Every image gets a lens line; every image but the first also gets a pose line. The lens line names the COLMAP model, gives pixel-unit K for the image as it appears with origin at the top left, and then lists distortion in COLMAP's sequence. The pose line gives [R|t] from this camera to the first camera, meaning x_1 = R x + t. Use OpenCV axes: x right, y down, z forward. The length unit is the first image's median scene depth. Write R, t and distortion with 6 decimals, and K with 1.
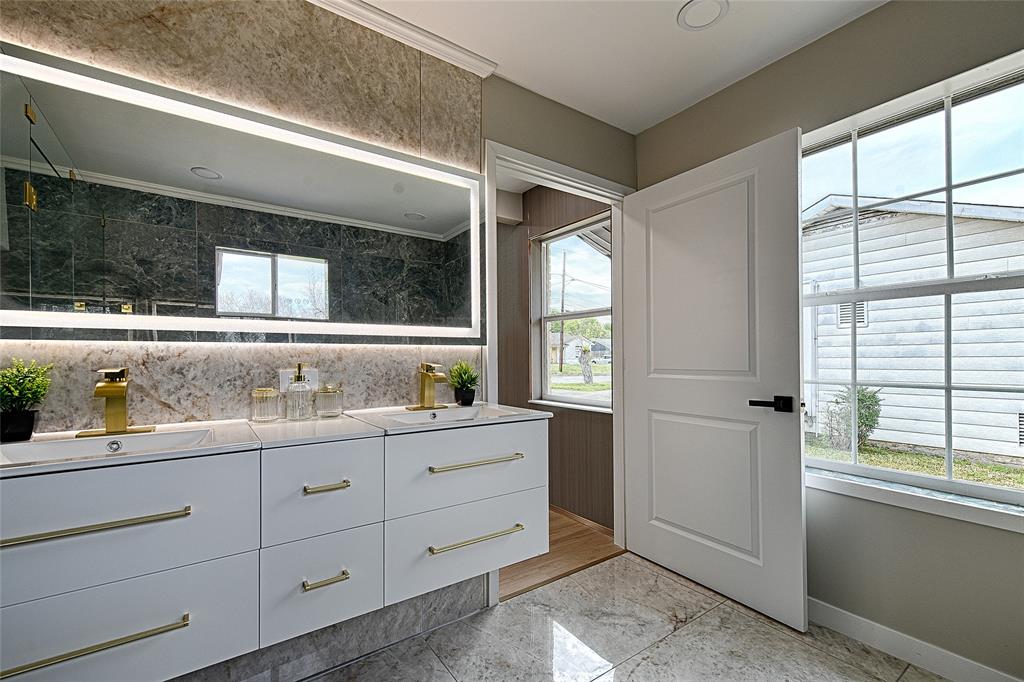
lens RADIAL K [[434.6, 0, 514.1], [0, 434.6, 347.9], [0, 0, 1]] dist [-0.000676, -0.000132]
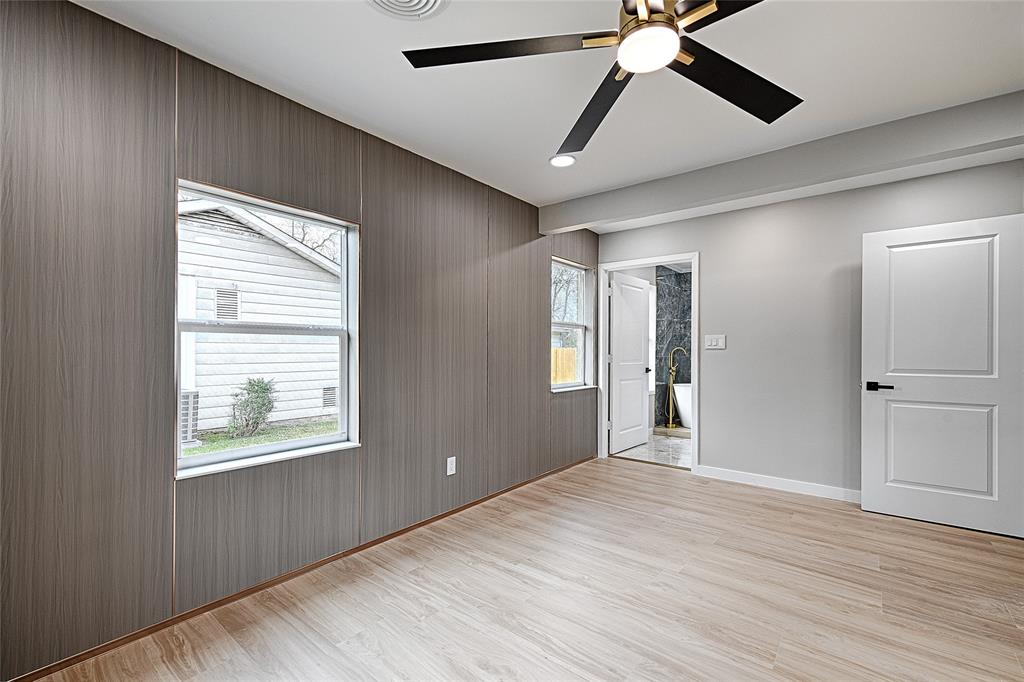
lens RADIAL K [[434.6, 0, 514.1], [0, 434.6, 347.9], [0, 0, 1]] dist [-0.000676, -0.000132]
pose [[-0.274412, 0.011087, 0.961548, -0.664029], [-0.022890, 0.999575, -0.018058, 0.016346], [-0.961340, -0.026966, -0.274041, 0.871727]]
